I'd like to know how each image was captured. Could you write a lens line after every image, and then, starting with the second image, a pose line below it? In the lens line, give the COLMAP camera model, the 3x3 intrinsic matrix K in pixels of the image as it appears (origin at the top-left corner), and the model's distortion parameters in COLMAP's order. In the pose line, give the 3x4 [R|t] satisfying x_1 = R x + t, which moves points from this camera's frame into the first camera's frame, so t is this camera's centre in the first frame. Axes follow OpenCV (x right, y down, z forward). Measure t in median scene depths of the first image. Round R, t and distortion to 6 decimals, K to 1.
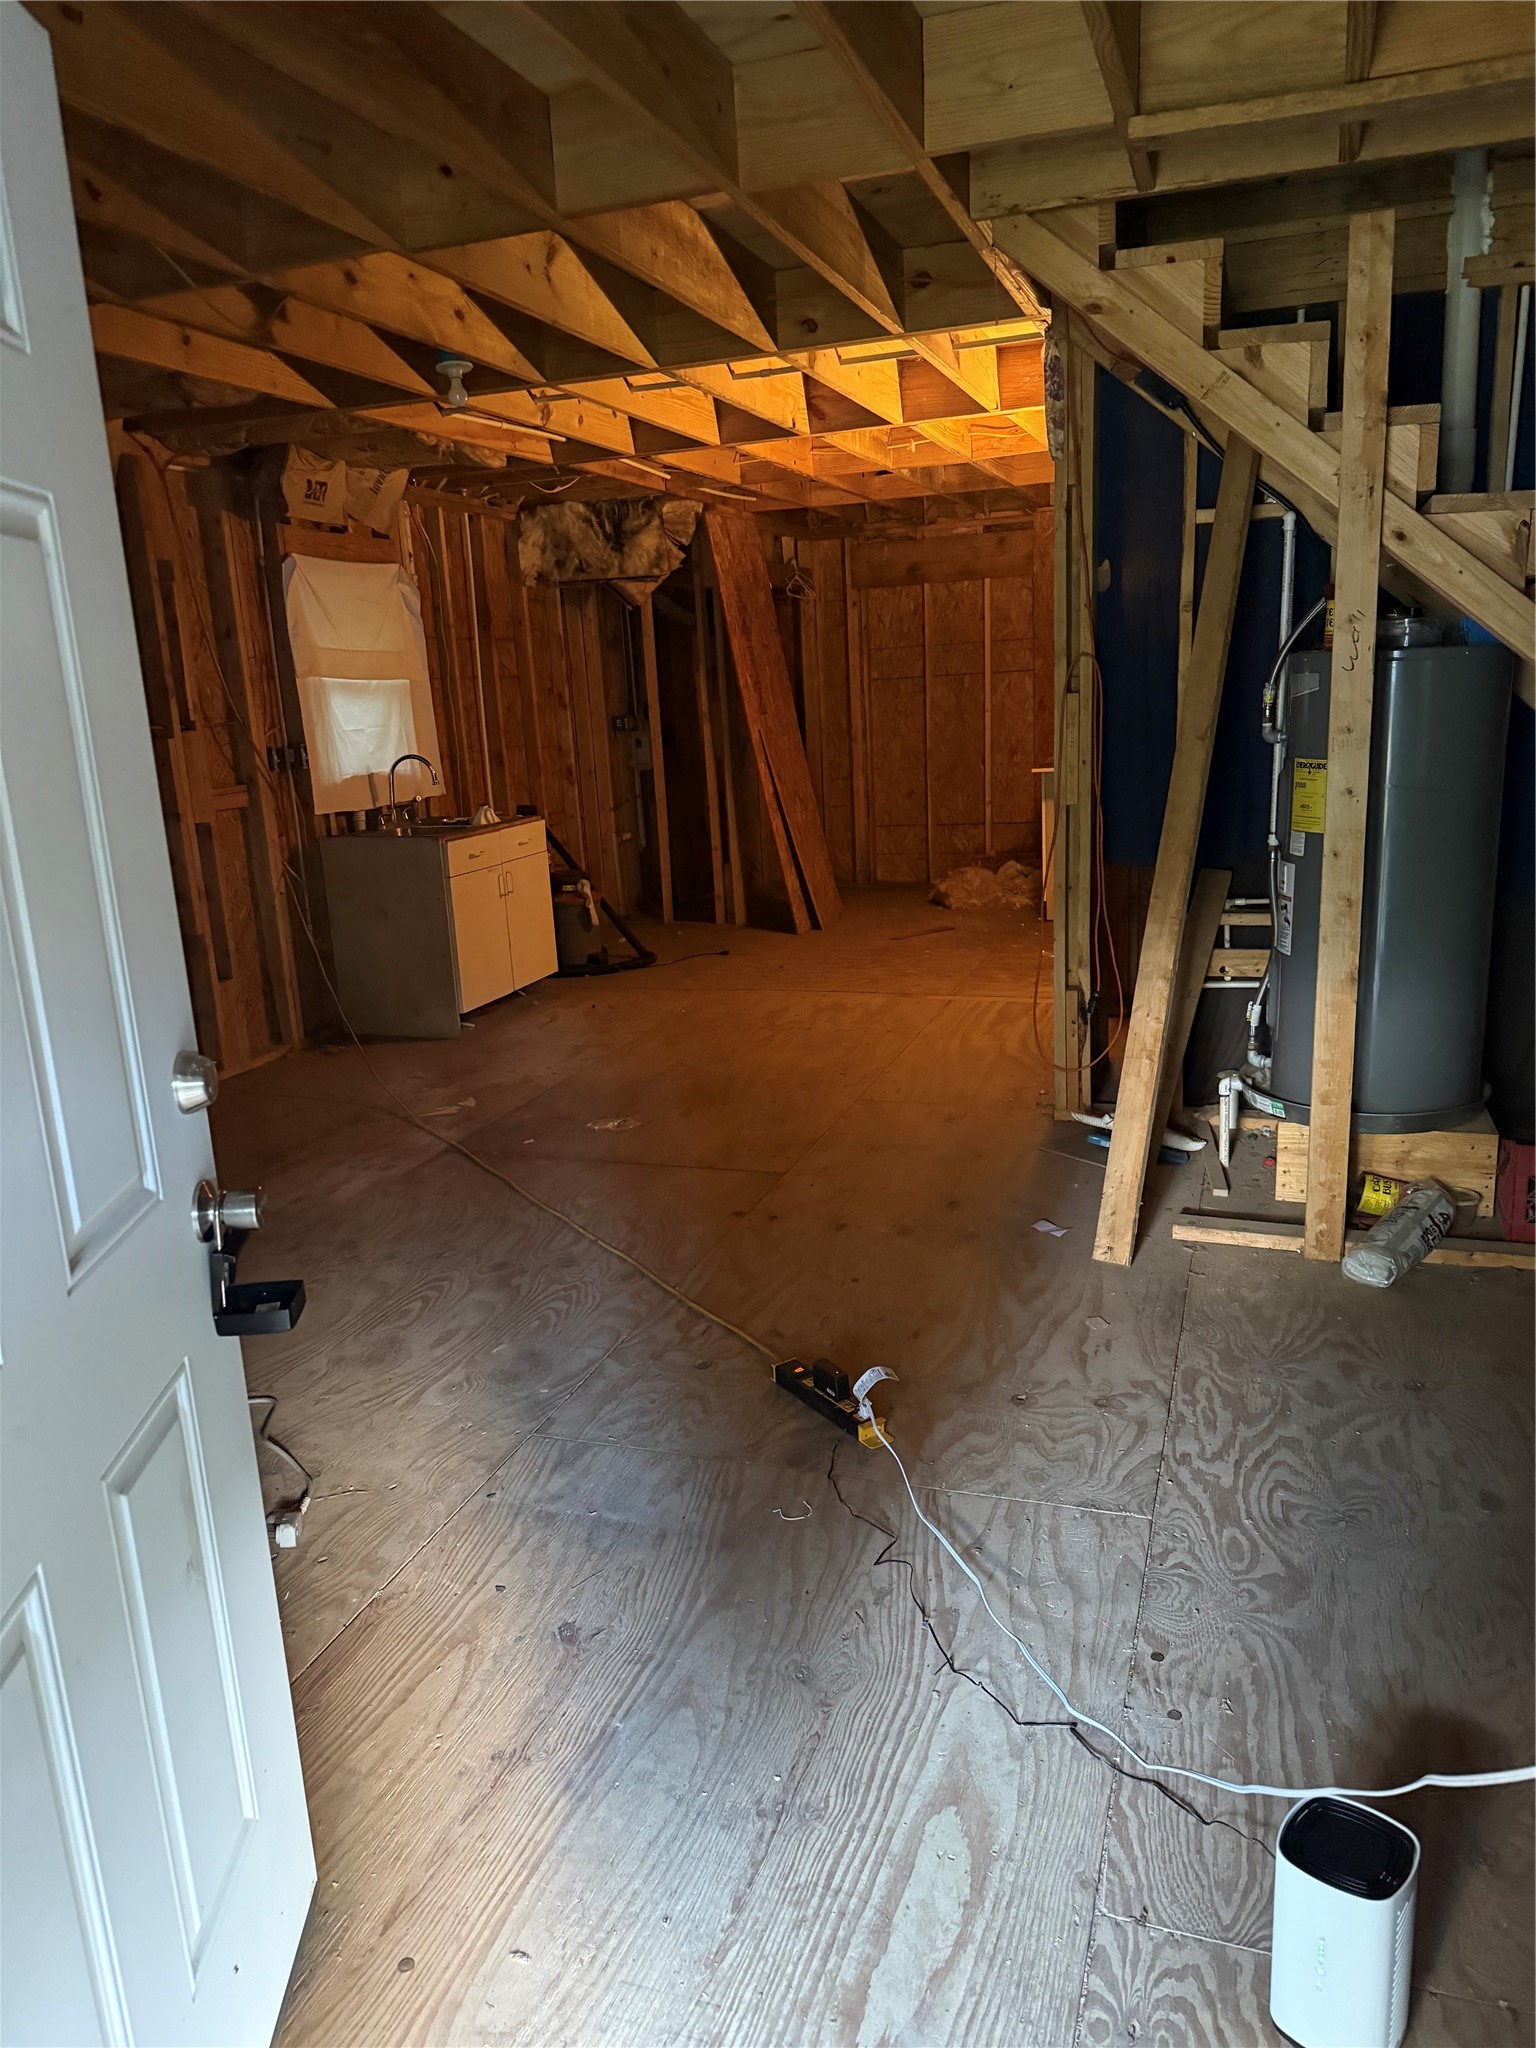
lens RADIAL K [[1438.4, 0, 769.1], [0, 1438.4, 1020.1], [0, 0, 1]] dist [0.068828, -0.083183]
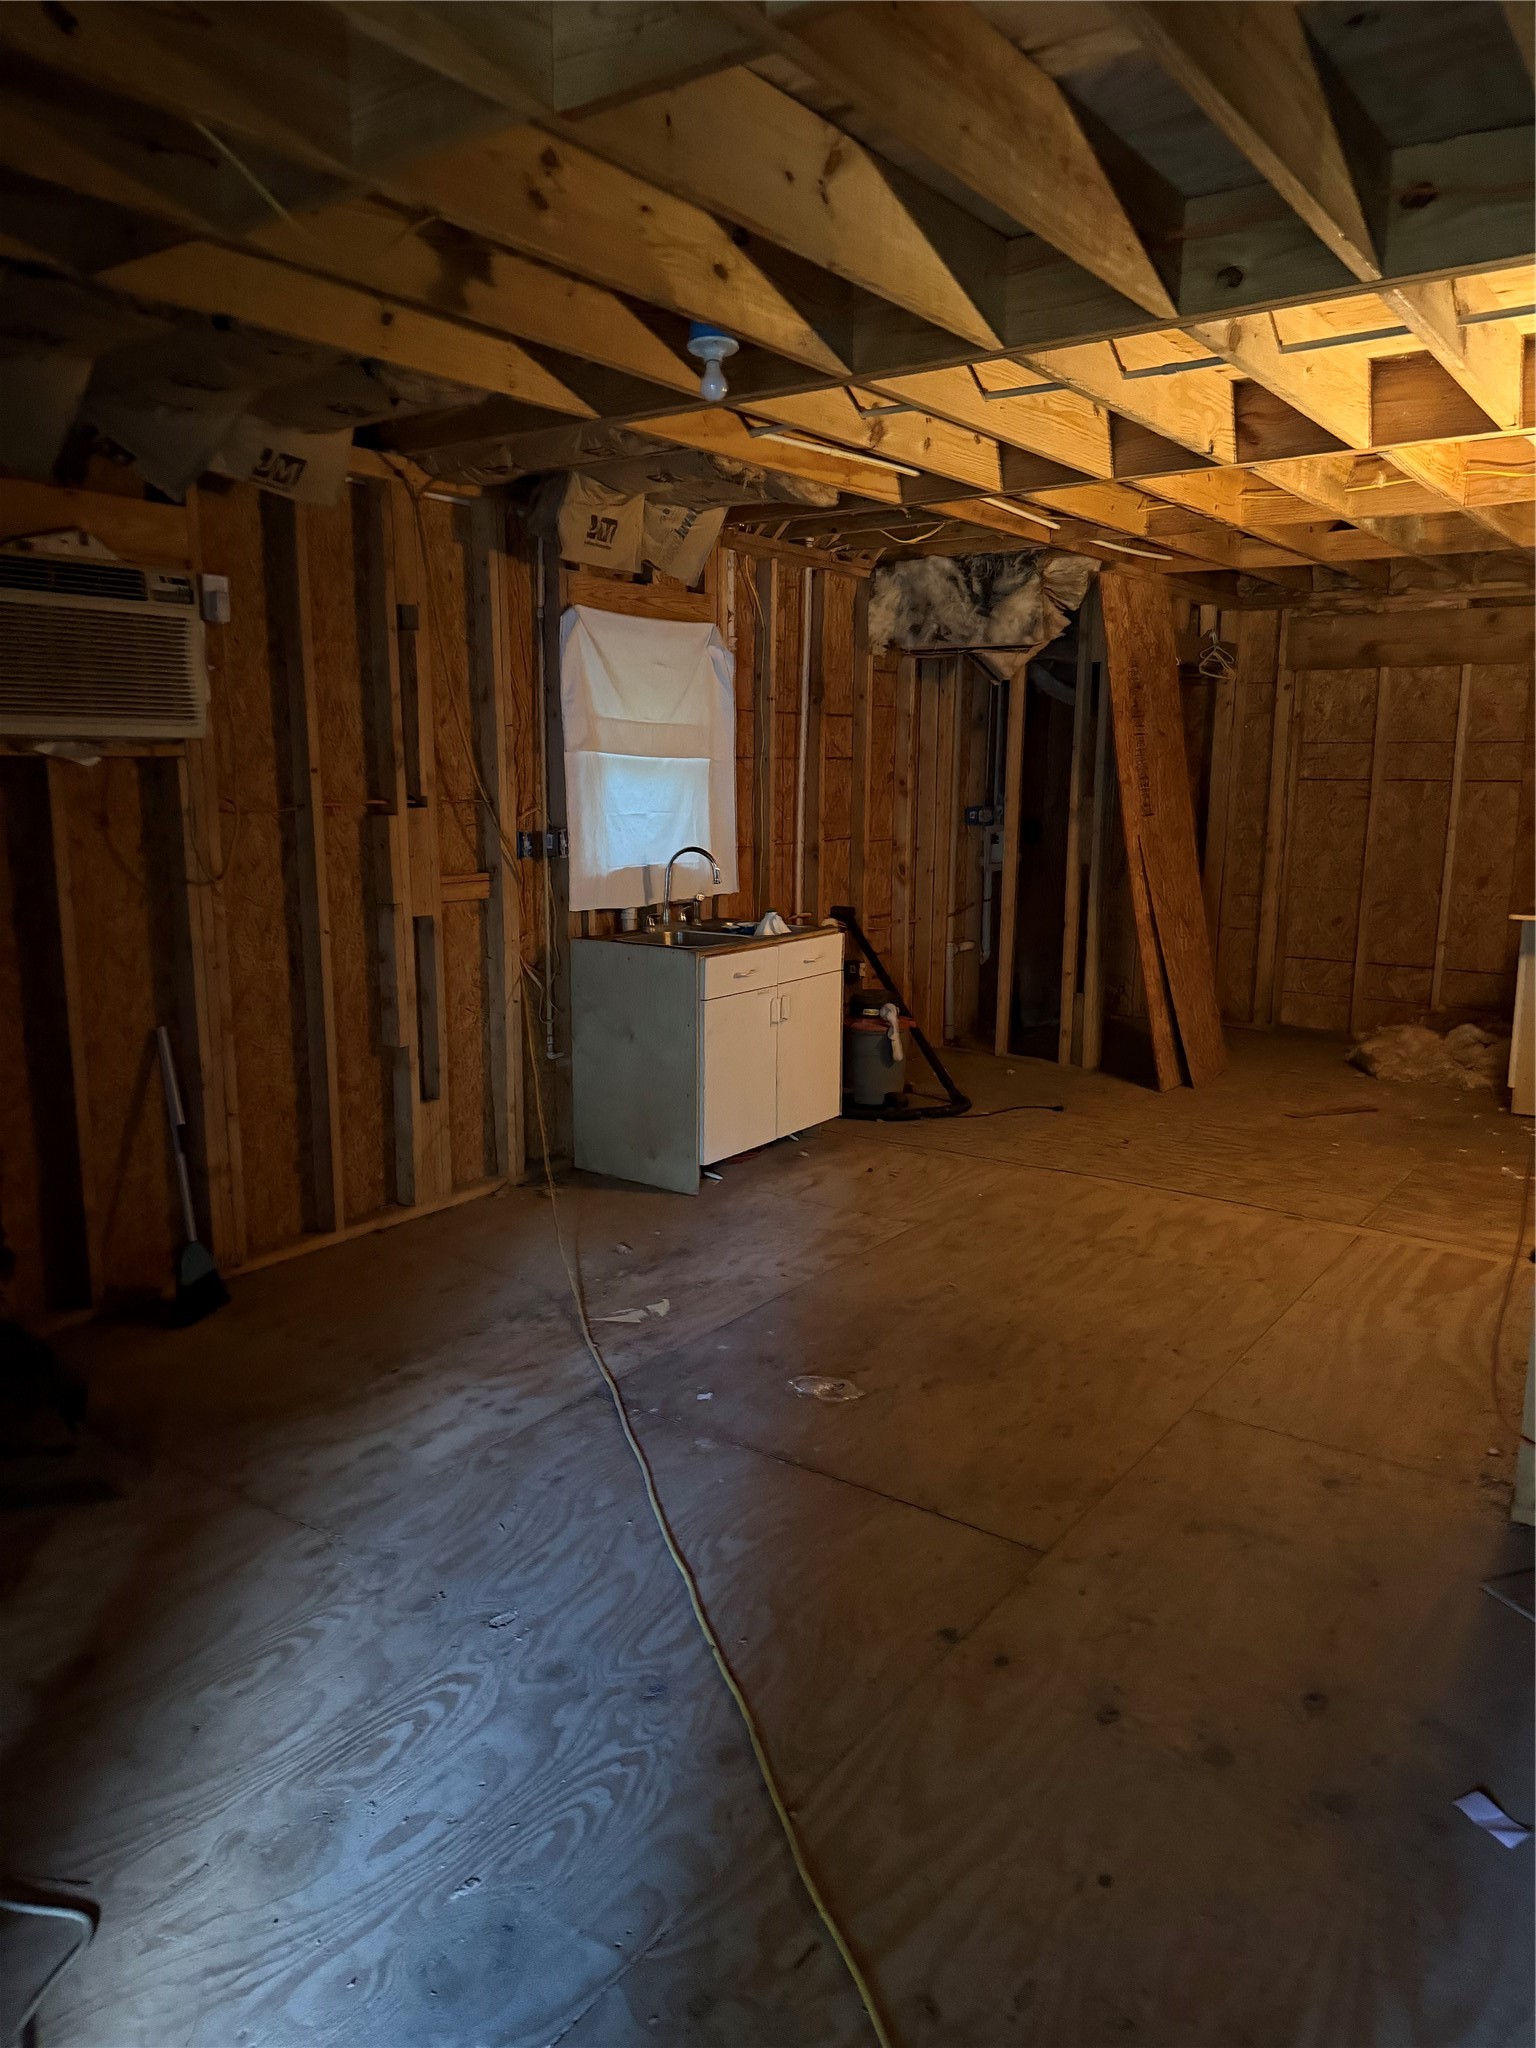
lens RADIAL K [[1438.4, 0, 750.0], [0, 1438.4, 1023.3], [0, 0, 1]] dist [0.068828, -0.083183]
pose [[0.954805, 0.104888, -0.278111, 0.038707], [-0.117610, 0.992624, -0.029413, -0.087983], [0.272975, 0.060792, 0.960098, 0.310651]]
